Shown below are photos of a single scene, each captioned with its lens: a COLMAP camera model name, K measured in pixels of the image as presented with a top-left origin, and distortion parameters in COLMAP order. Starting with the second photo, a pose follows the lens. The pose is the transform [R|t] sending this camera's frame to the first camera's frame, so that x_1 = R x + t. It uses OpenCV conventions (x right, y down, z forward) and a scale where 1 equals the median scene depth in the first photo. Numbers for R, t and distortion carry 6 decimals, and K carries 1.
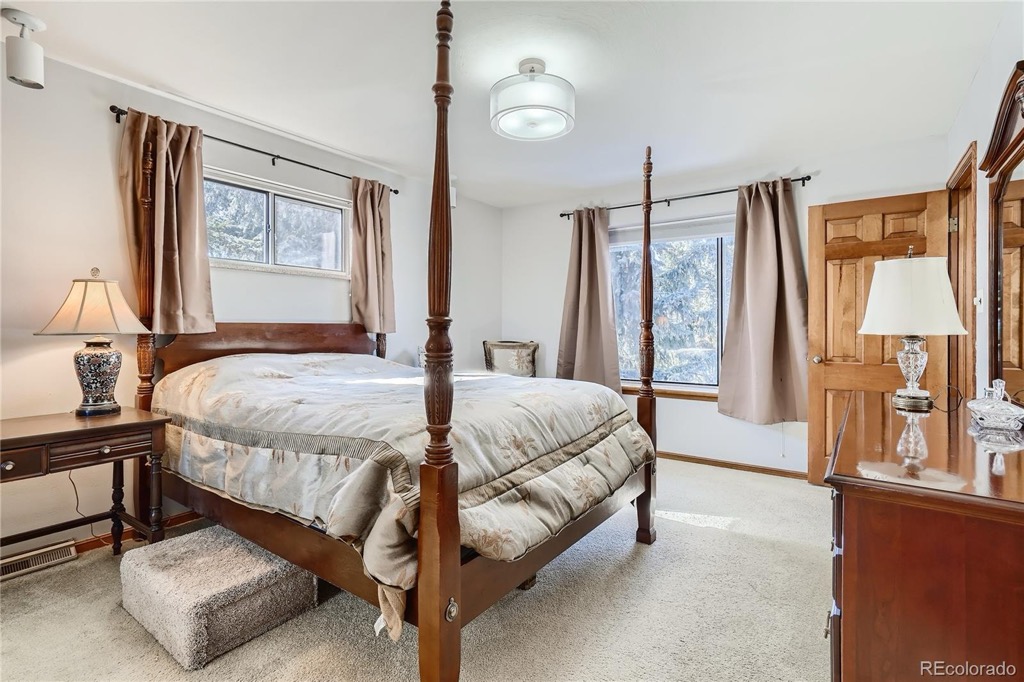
lens RADIAL K [[482.0, 0, 511.0], [0, 482.0, 332.8], [0, 0, 1]] dist [-0.002760, 0.000556]
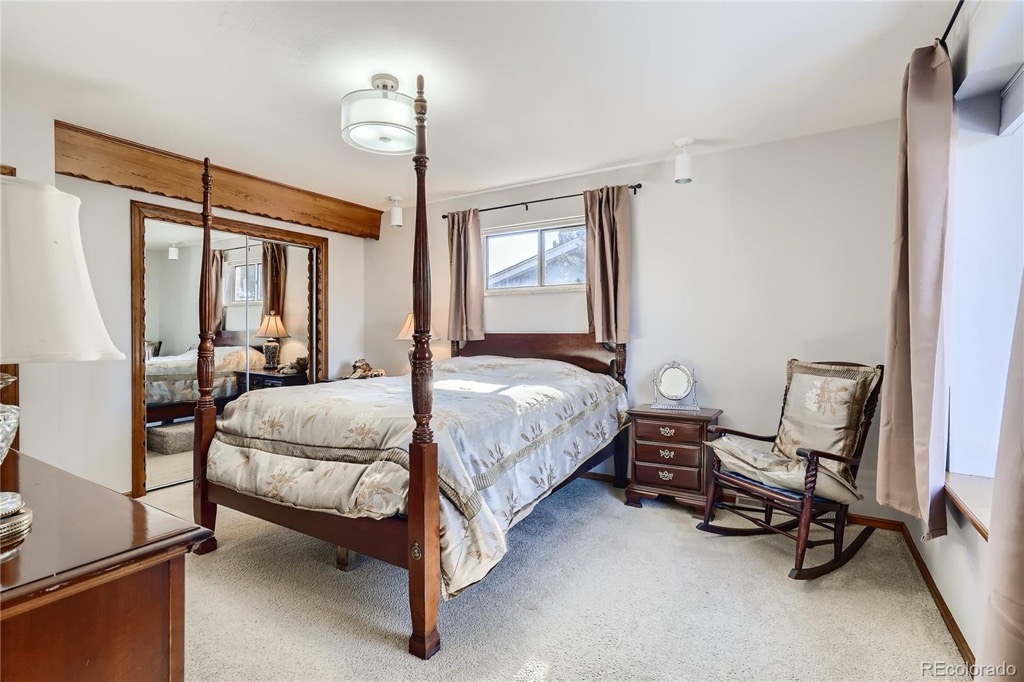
lens RADIAL K [[482.0, 0, 511.0], [0, 482.0, 332.8], [0, 0, 1]] dist [-0.002760, 0.000556]
pose [[0.088064, -0.004378, -0.996105, 0.853556], [-0.012381, 0.999908, -0.005489, -0.015850], [0.996038, 0.012816, 0.088002, 0.929412]]
